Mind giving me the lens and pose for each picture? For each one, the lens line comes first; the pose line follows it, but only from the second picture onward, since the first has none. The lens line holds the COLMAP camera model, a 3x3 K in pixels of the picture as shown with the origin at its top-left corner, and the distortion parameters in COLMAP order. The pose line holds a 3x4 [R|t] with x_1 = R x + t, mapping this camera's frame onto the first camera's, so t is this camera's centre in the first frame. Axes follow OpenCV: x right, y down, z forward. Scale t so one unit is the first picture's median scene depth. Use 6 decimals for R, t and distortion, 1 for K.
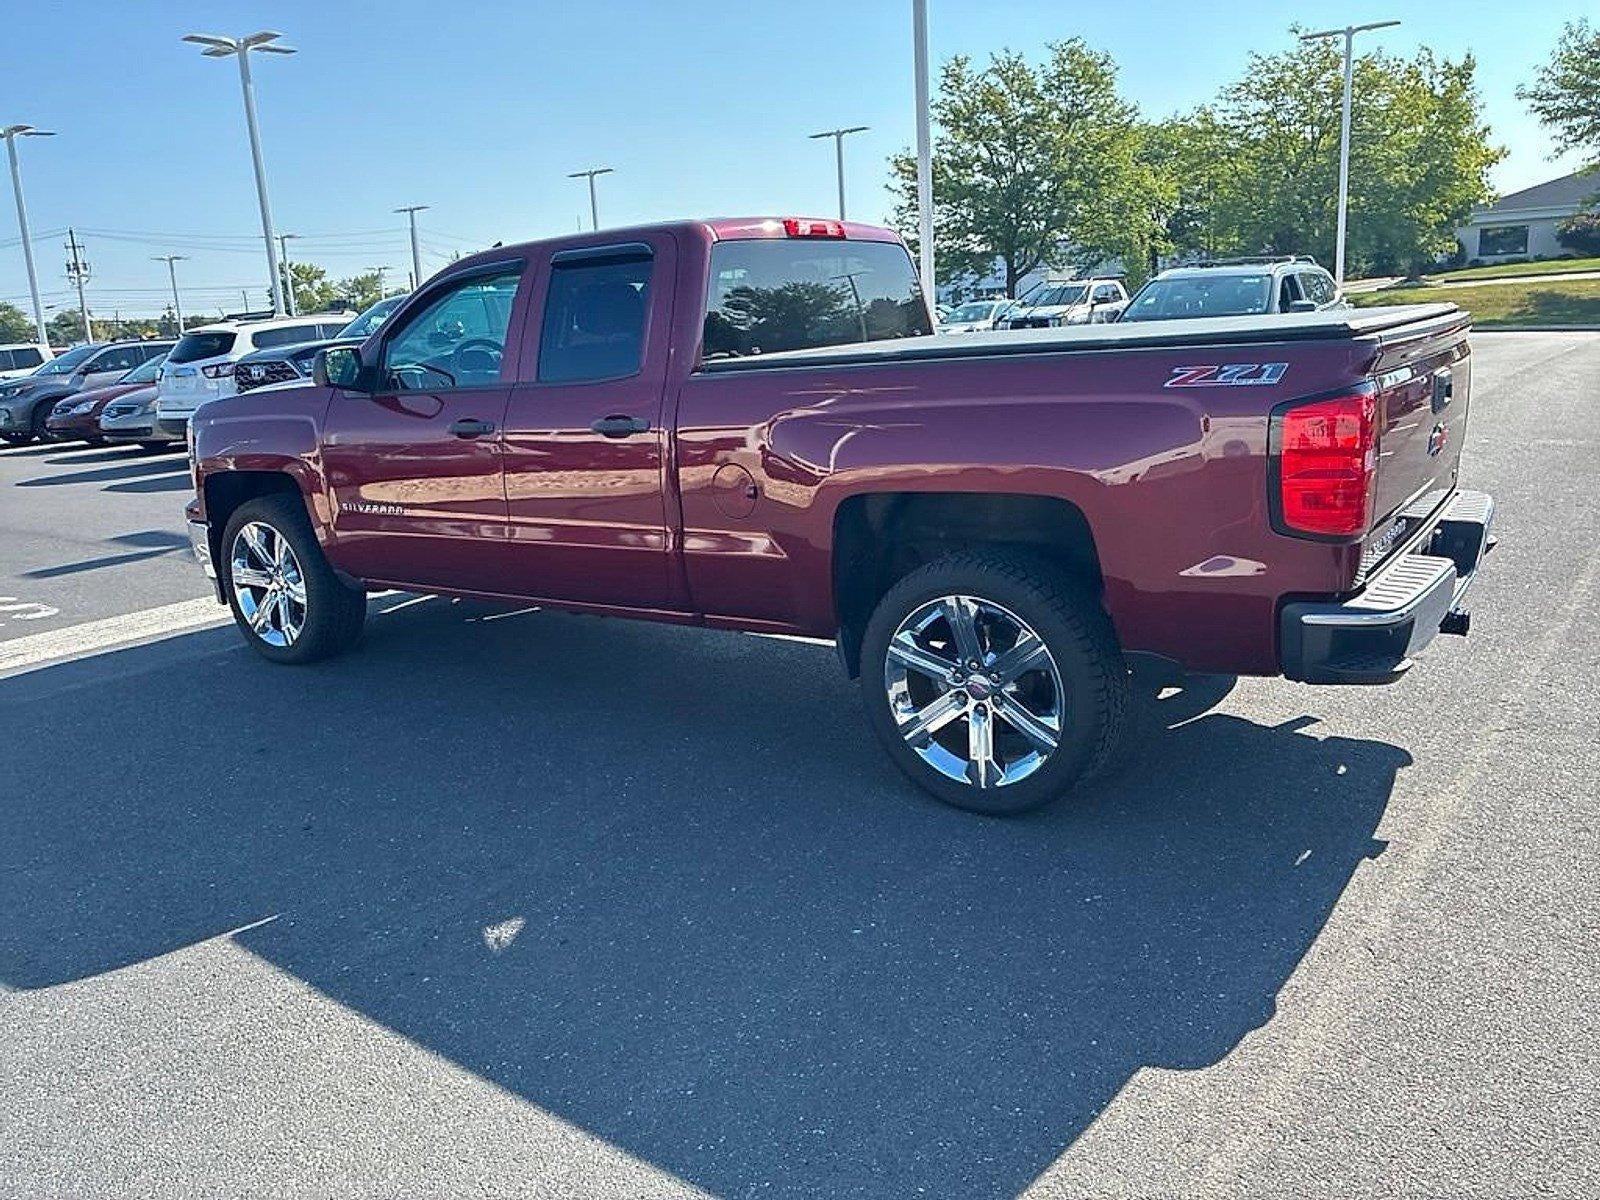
lens RADIAL K [[1216.6, 0, 807.0], [0, 1216.6, 591.0], [0, 0, 1]] dist [0.035520, -0.049115]
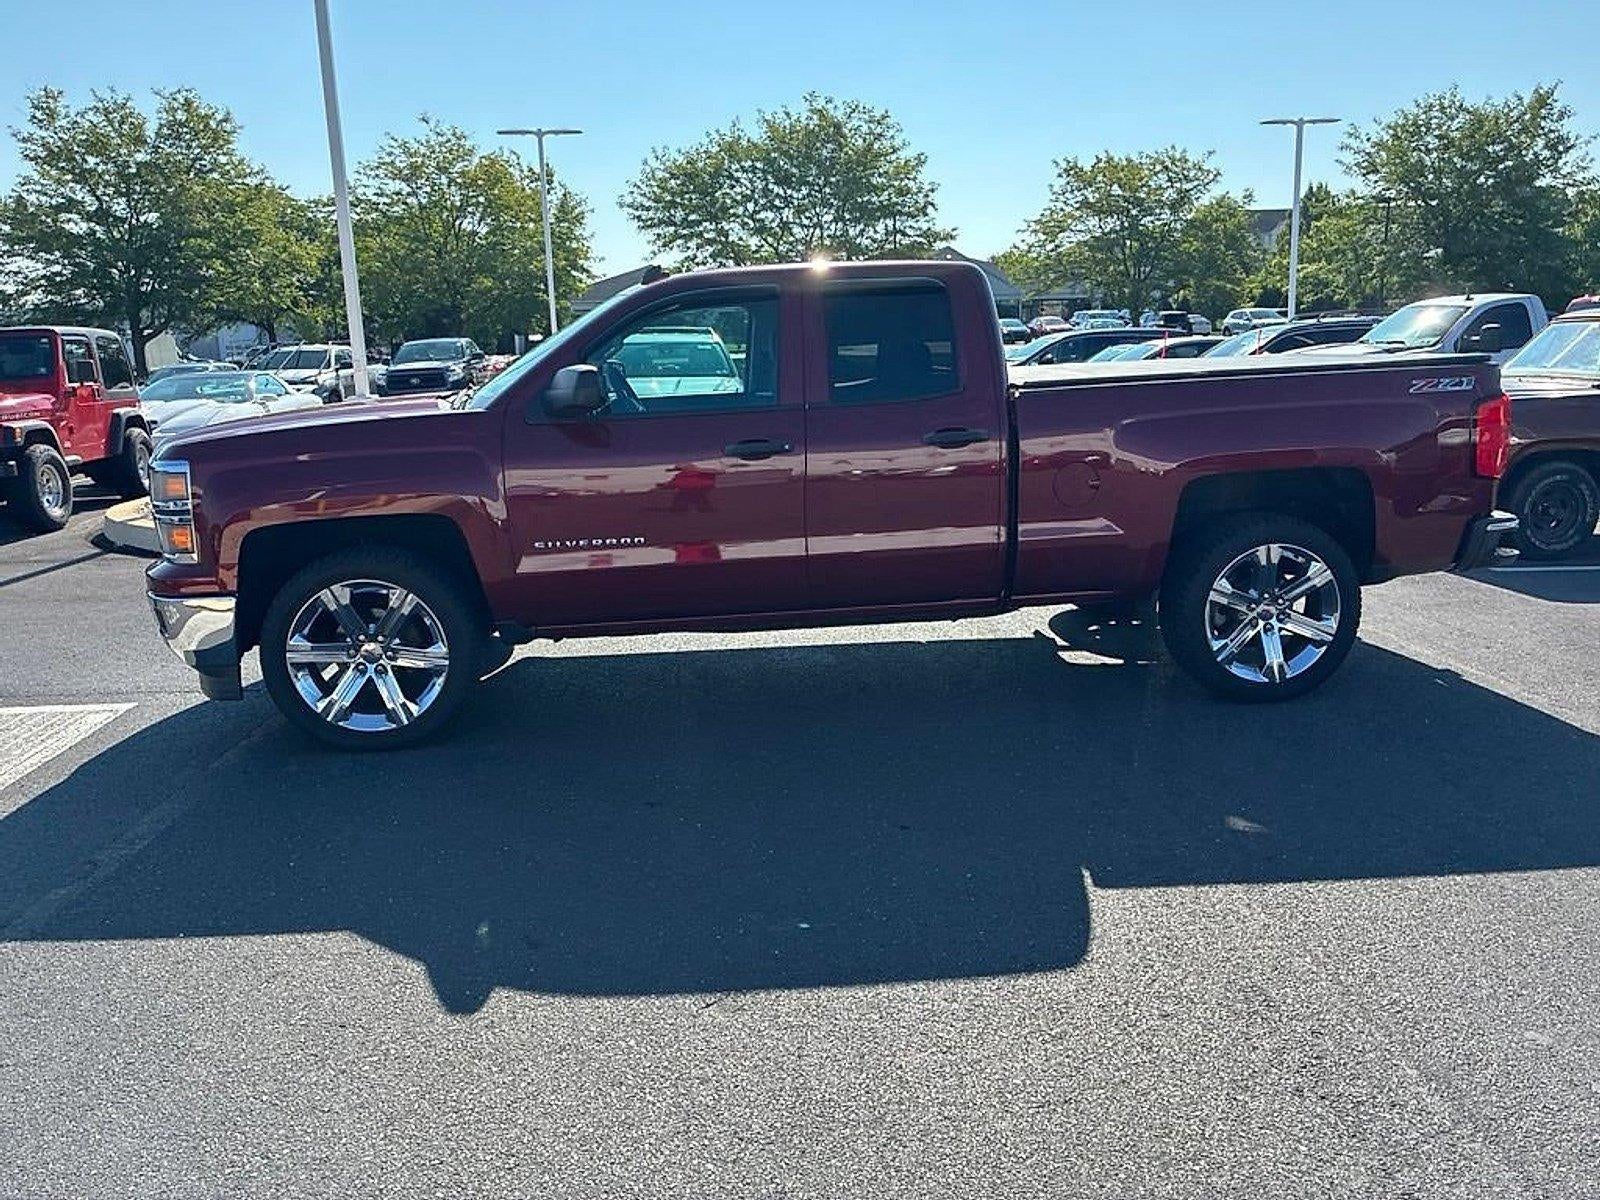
lens RADIAL K [[1216.6, 0, 802.0], [0, 1216.6, 604.2], [0, 0, 1]] dist [0.035520, -0.049115]
pose [[0.745735, -0.103452, 0.658162, -0.736874], [0.134991, 0.990843, 0.002792, -0.002862], [-0.652424, 0.086764, 0.752871, 0.182618]]
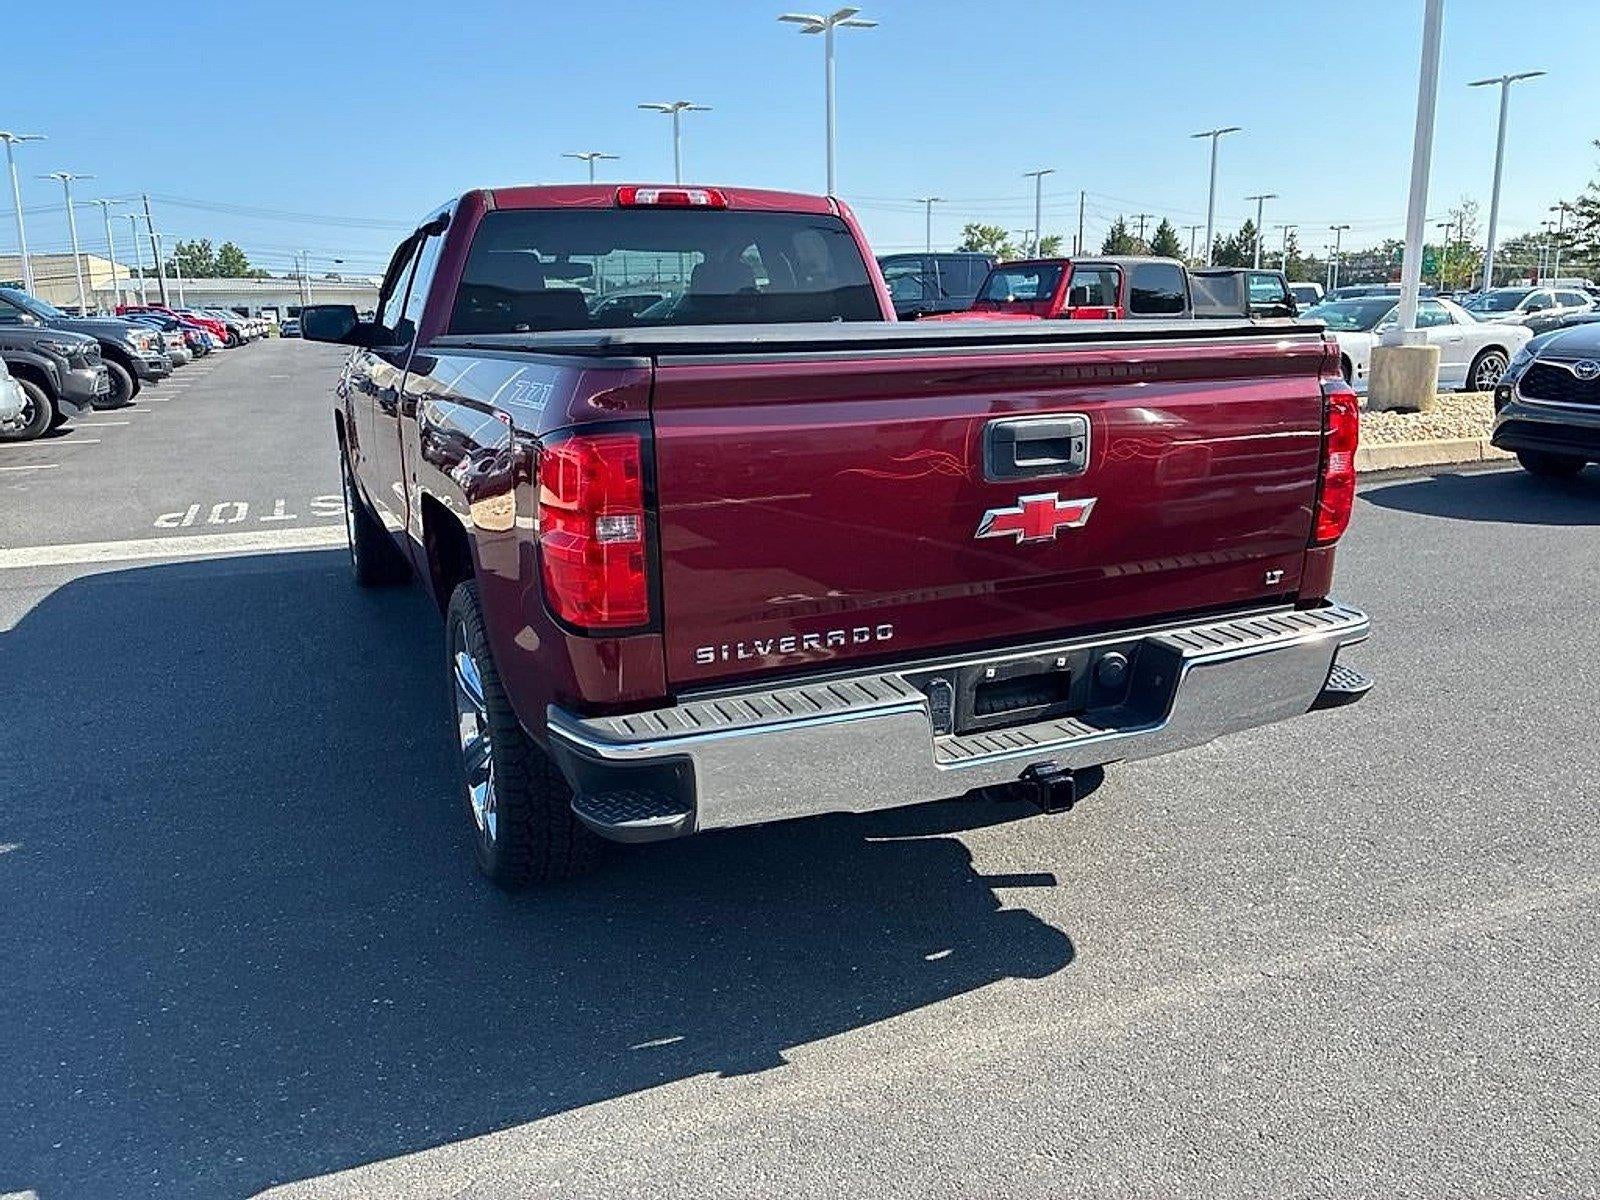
lens RADIAL K [[1216.6, 0, 799.3], [0, 1216.6, 577.8], [0, 0, 1]] dist [0.035520, -0.049115]
pose [[0.858113, 0.157914, -0.488575, 0.456977], [-0.149252, 0.987159, 0.056924, -0.068726], [0.491291, 0.024073, 0.870663, 0.216988]]
